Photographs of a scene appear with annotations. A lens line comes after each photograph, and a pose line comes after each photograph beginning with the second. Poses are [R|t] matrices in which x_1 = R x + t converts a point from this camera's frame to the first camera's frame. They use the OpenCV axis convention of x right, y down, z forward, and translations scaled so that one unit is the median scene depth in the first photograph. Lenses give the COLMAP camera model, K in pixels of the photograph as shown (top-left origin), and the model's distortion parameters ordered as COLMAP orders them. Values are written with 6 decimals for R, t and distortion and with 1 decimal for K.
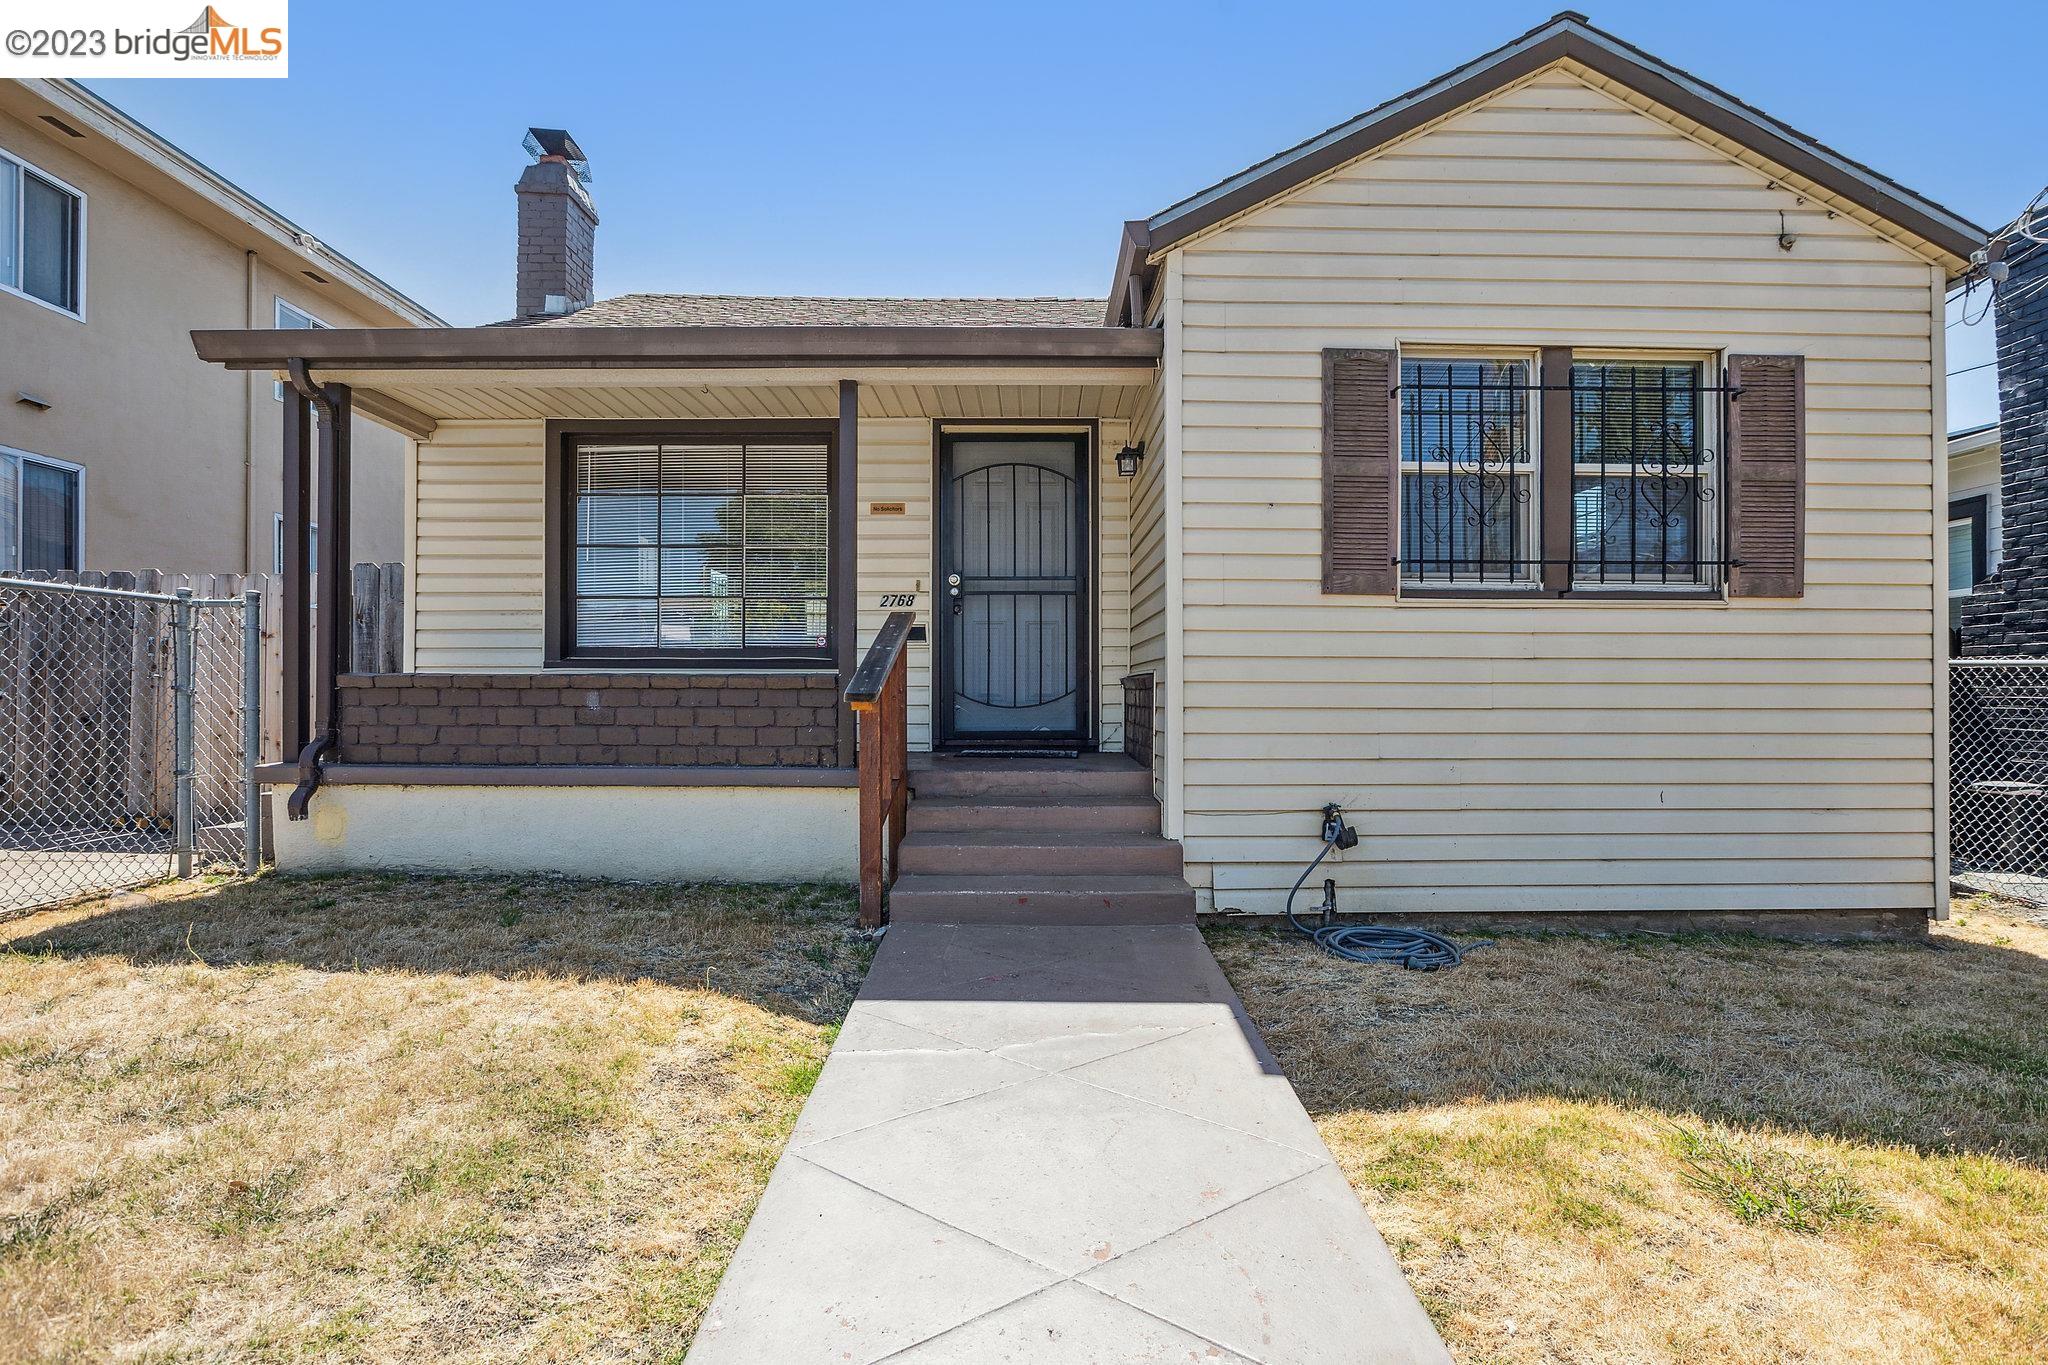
lens RADIAL K [[985.7, 0, 1026.2], [0, 985.7, 664.9], [0, 0, 1]] dist [-0.050022, 0.015802]
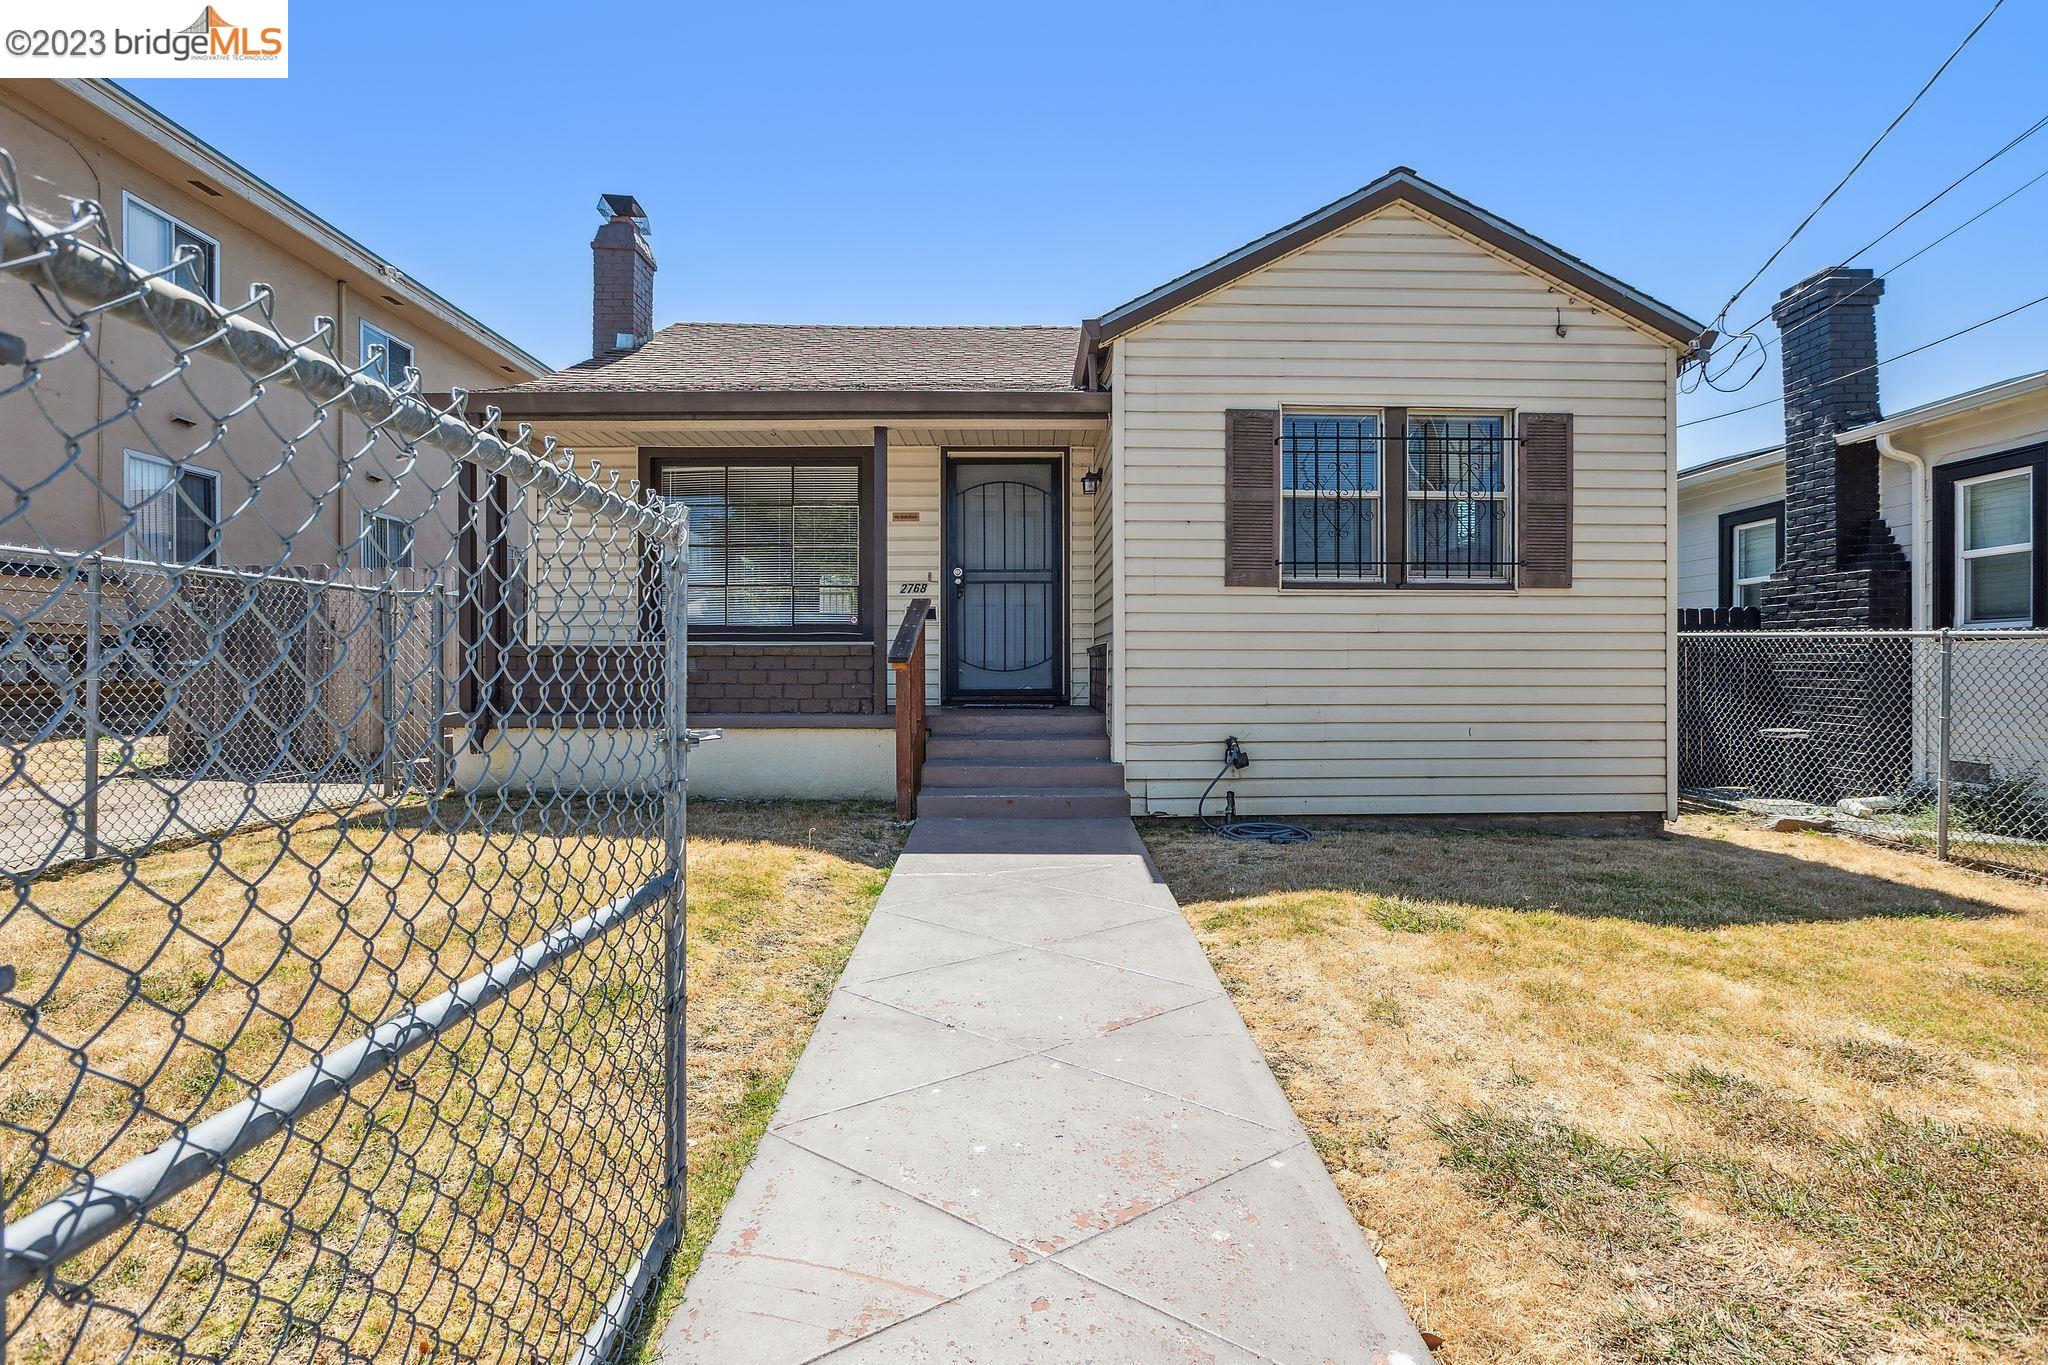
lens RADIAL K [[981.6, 0, 1025.6], [0, 981.6, 639.9], [0, 0, 1]] dist [-0.061283, 0.021312]
pose [[0.999973, -0.002300, 0.006993, 0.008721], [0.002294, 0.999997, 0.000854, 0.001767], [-0.006995, -0.000838, 0.999975, -0.379529]]
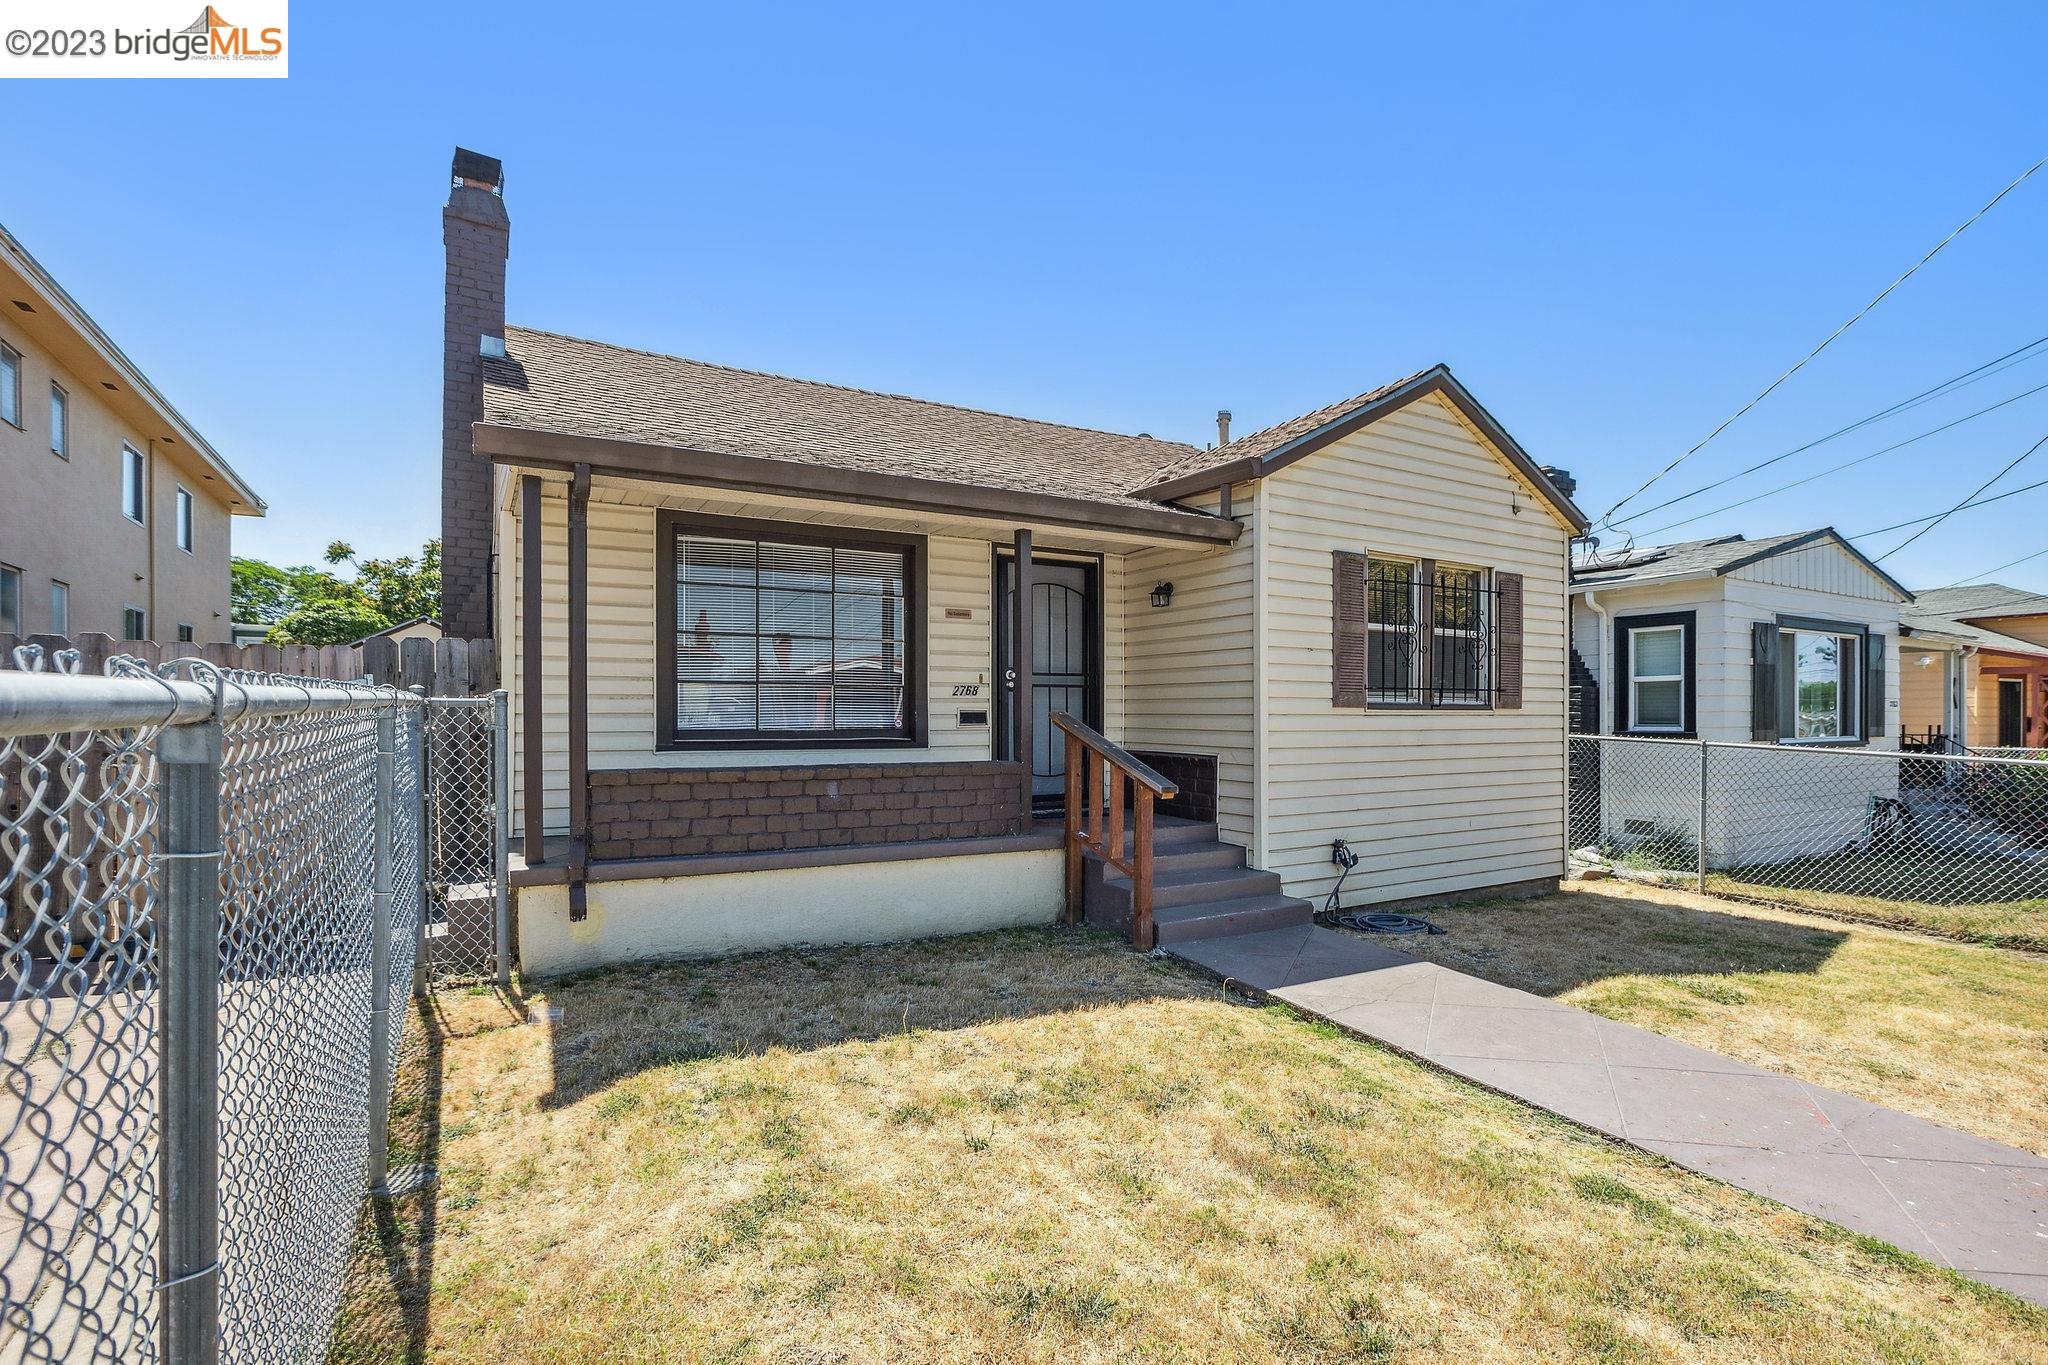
lens RADIAL K [[985.7, 0, 1026.2], [0, 985.7, 664.9], [0, 0, 1]] dist [-0.050022, 0.015802]
pose [[0.864315, 0.025283, 0.502314, -0.899873], [-0.016664, 0.999627, -0.021642, -0.095394], [-0.502674, 0.010335, 0.864414, -0.114073]]
